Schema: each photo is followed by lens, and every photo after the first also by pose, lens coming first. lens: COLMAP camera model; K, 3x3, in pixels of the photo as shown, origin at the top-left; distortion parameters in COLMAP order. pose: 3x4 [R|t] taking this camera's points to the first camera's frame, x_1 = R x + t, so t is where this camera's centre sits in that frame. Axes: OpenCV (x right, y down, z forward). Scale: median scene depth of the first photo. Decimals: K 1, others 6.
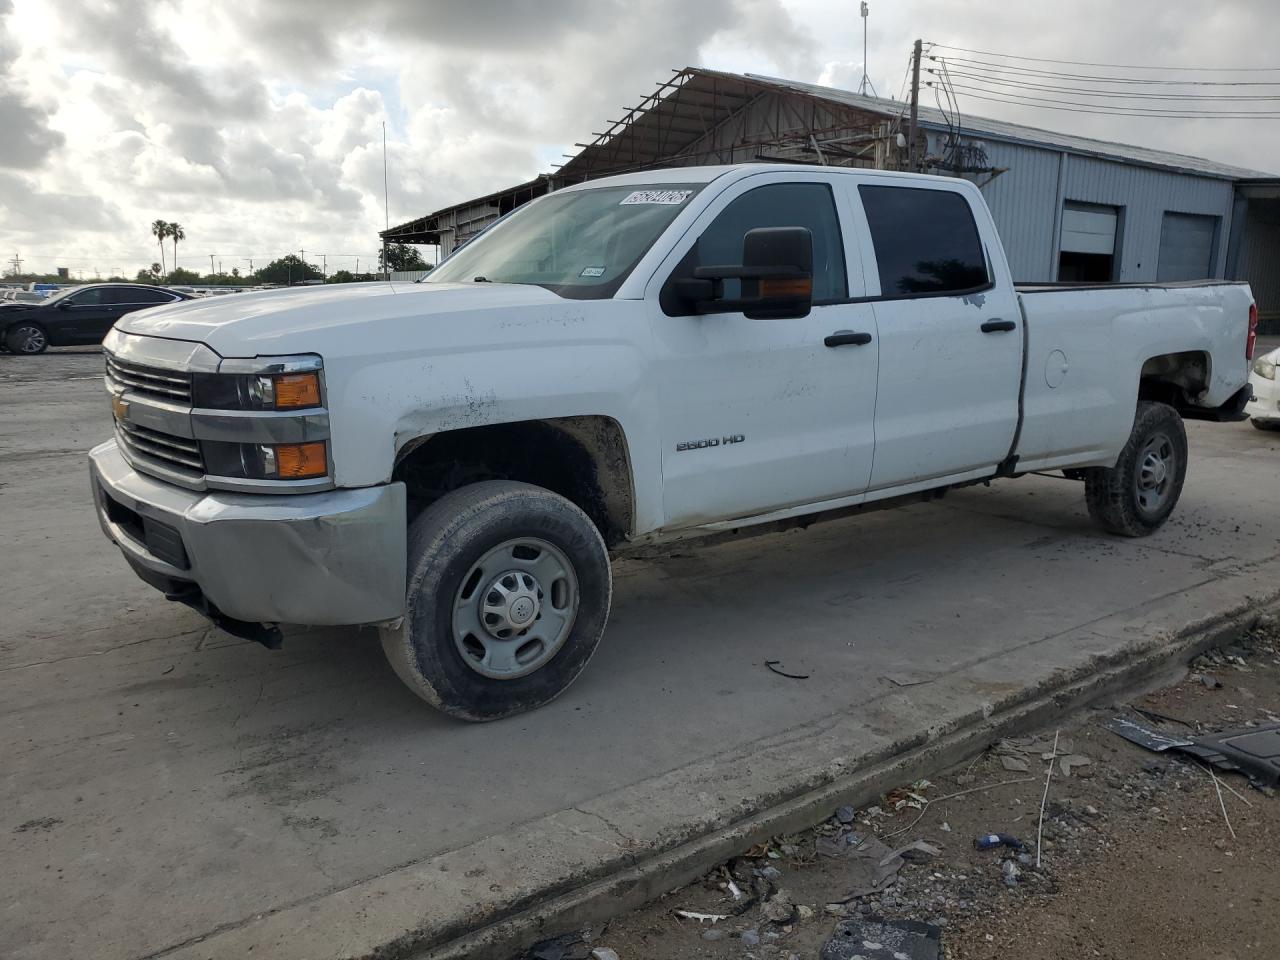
lens RADIAL K [[955.7, 0, 645.0], [0, 955.7, 479.3], [0, 0, 1]] dist [0.021944, -0.003953]
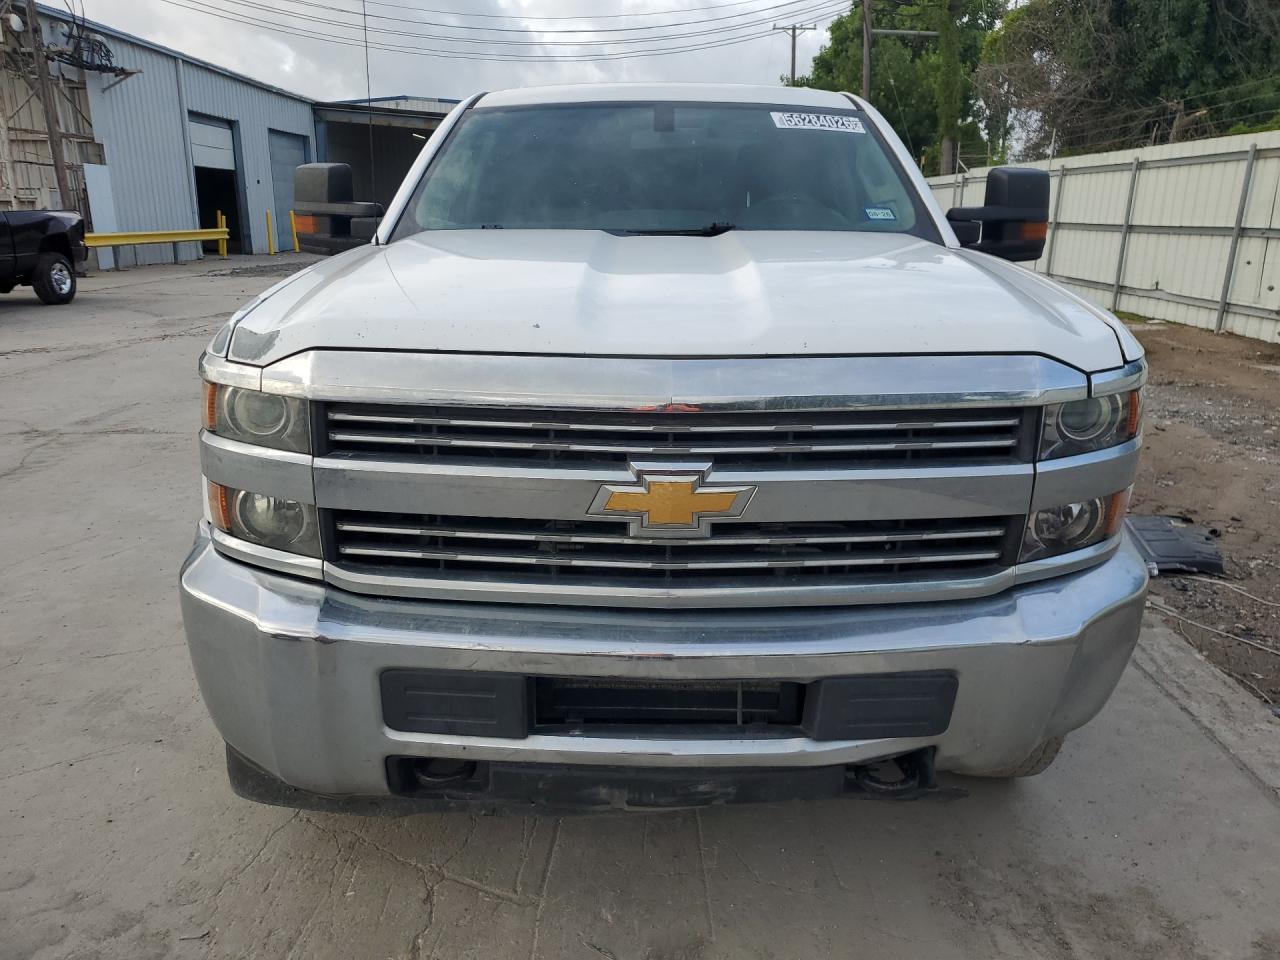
lens RADIAL K [[955.7, 0, 645.0], [0, 955.7, 479.3], [0, 0, 1]] dist [0.021944, -0.003953]
pose [[0.647954, -0.213258, 0.731216, -0.643437], [0.152242, 0.976894, 0.150003, -0.114869], [-0.746309, 0.014126, 0.665449, 0.471805]]
